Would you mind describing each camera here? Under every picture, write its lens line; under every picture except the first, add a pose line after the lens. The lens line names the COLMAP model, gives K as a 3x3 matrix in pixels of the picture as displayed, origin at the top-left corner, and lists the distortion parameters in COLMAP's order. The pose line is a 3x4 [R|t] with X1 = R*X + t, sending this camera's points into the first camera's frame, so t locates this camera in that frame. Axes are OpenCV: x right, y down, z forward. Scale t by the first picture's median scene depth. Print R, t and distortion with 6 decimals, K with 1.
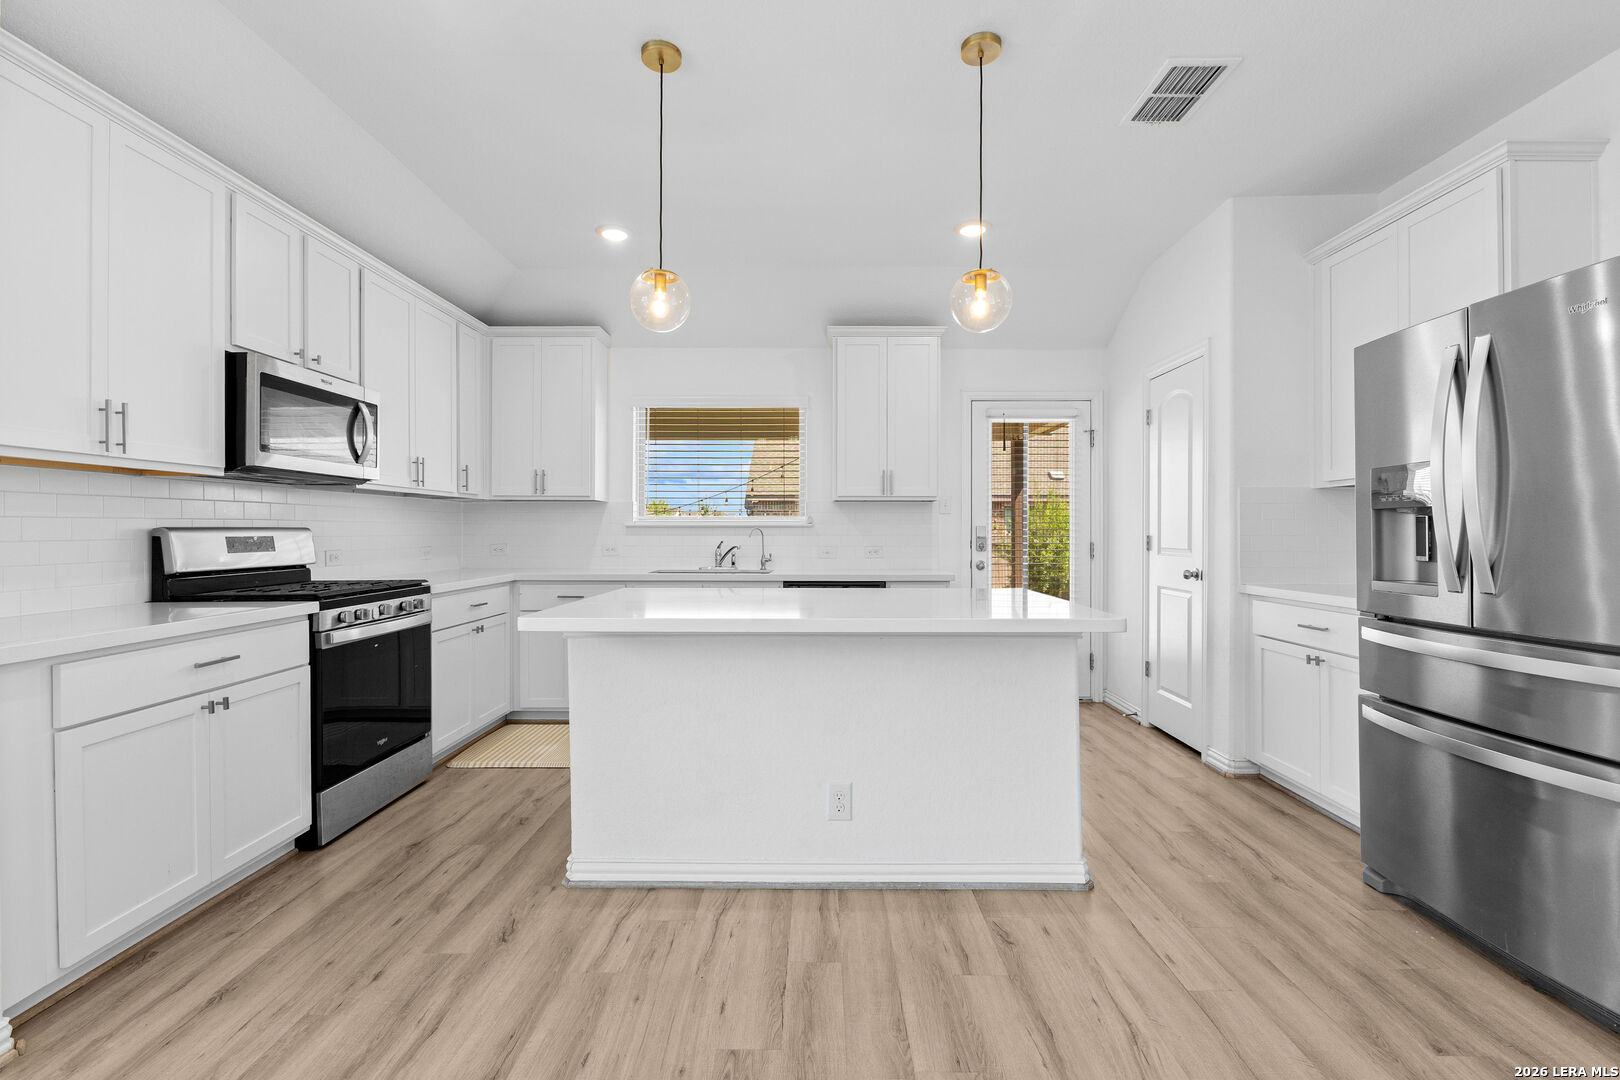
lens RADIAL K [[731.5, 0, 805.6], [0, 731.5, 529.4], [0, 0, 1]] dist [-0.002945, -0.000702]
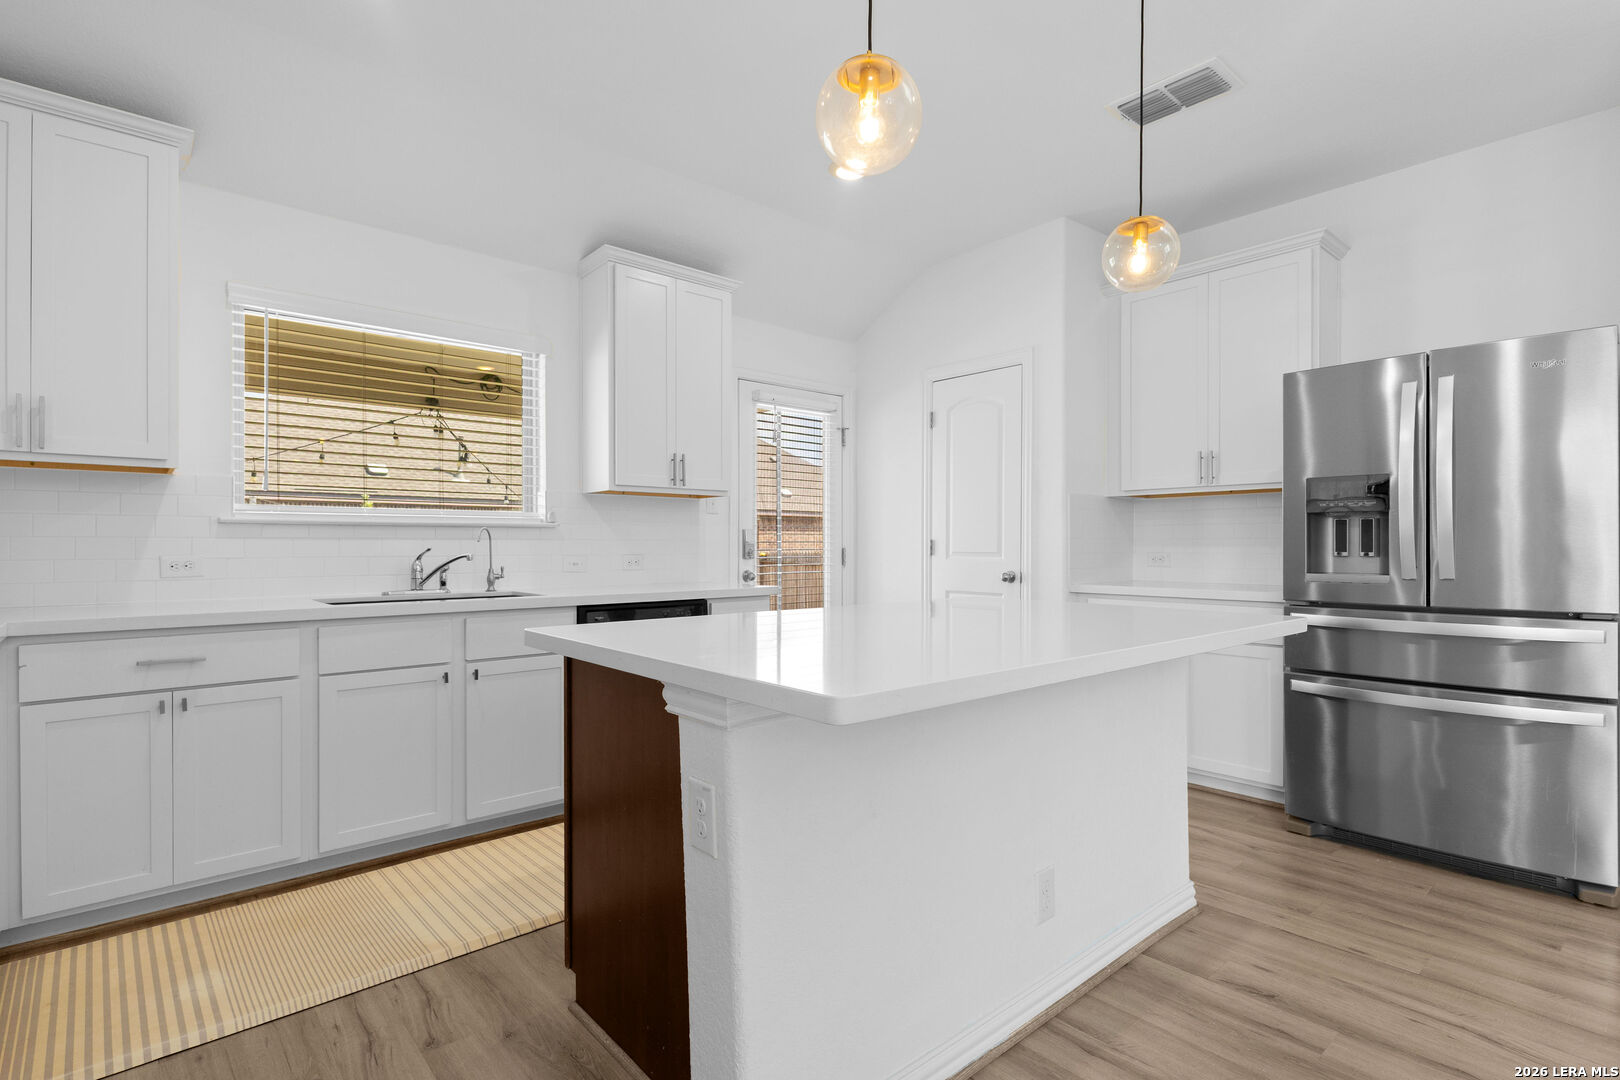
lens RADIAL K [[792.0, 0, 813.1], [0, 792.0, 546.1], [0, 0, 1]] dist [0.004801, 0.000523]
pose [[0.741471, -0.002123, 0.670981, -0.518571], [-0.001785, 0.999985, 0.005136, 0.016253], [-0.670982, -0.005006, 0.741457, 0.452429]]
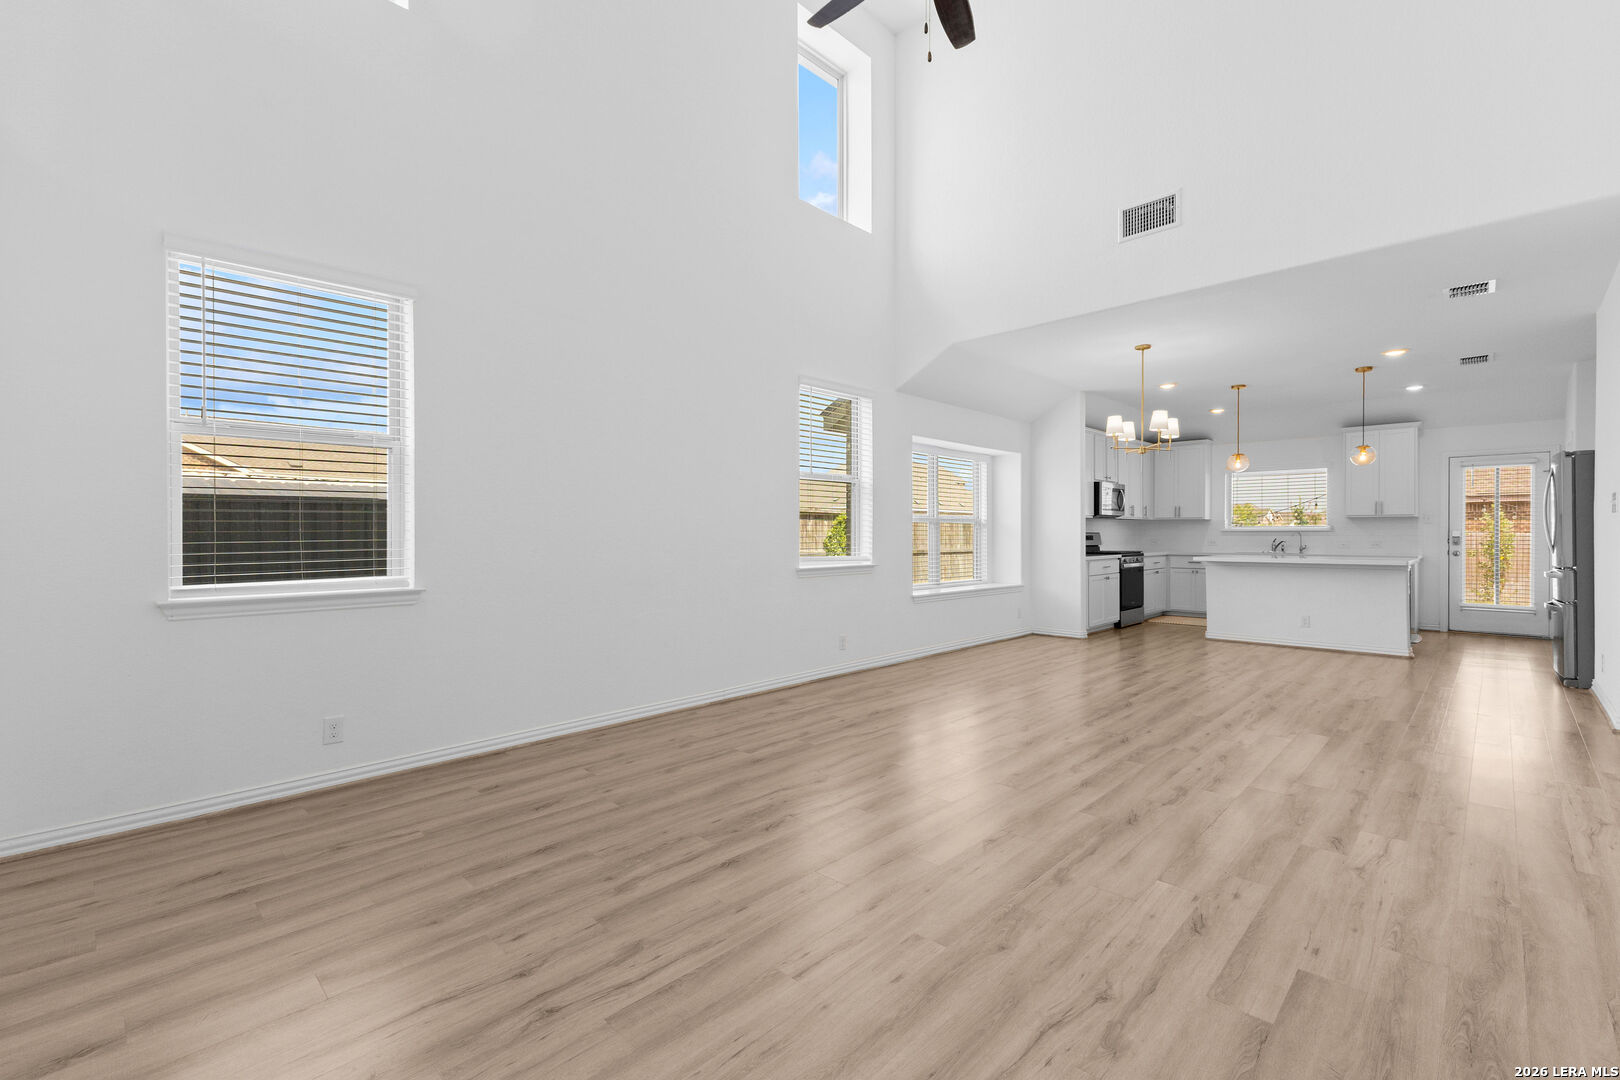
lens RADIAL K [[699.6, 0, 800.8], [0, 699.6, 535.6], [0, 0, 1]] dist [0.001062, -0.000038]
pose [[0.721472, 0.000611, -0.692443, 0.441960], [0.002947, 0.999988, 0.003954, -0.005542], [0.692437, -0.004893, 0.721461, -2.070515]]
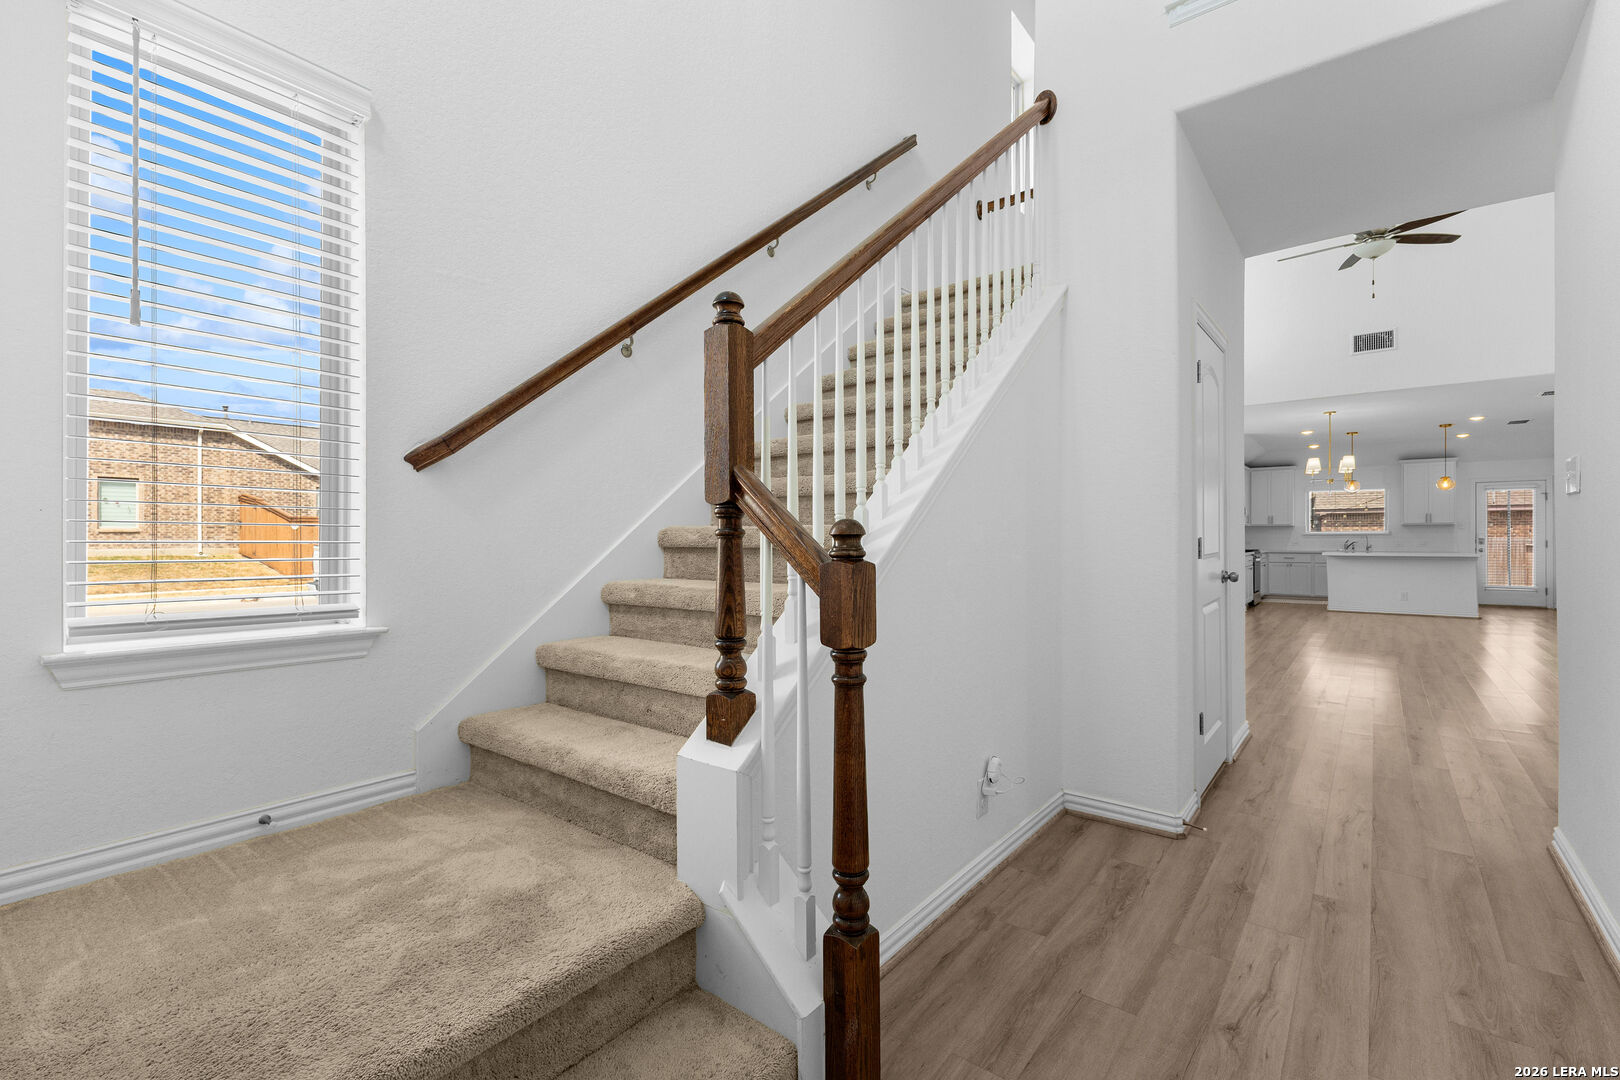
lens RADIAL K [[699.6, 0, 800.8], [0, 699.6, 535.6], [0, 0, 1]] dist [0.001062, -0.000038]
pose [[0.782032, -0.004945, -0.623219, -0.133358], [0.004801, 0.999987, -0.001911, -0.008847], [0.623220, -0.001498, 0.782045, -3.716537]]
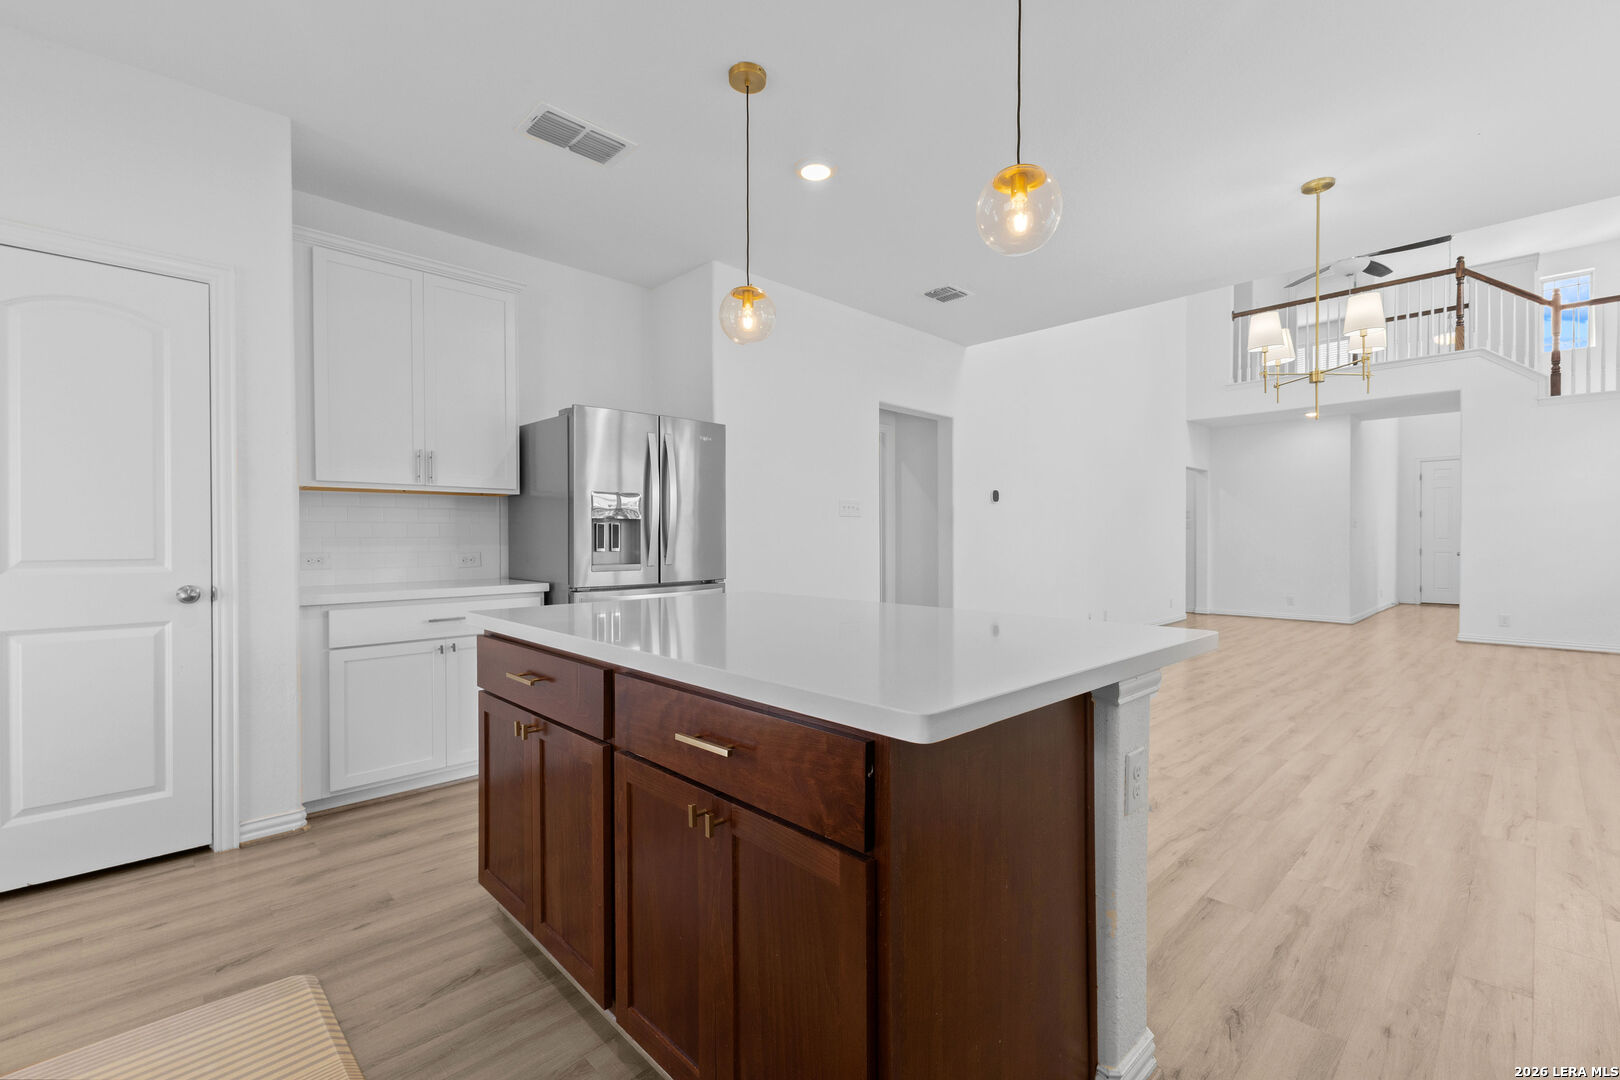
lens RADIAL K [[692.9, 0, 818.6], [0, 692.9, 546.2], [0, 0, 1]] dist [0.010859, -0.000481]
pose [[-0.711810, -0.005437, 0.702351, -0.433828], [0.001399, 0.999957, 0.009158, 0.013344], [-0.702371, 0.007502, -0.711772, 1.306248]]
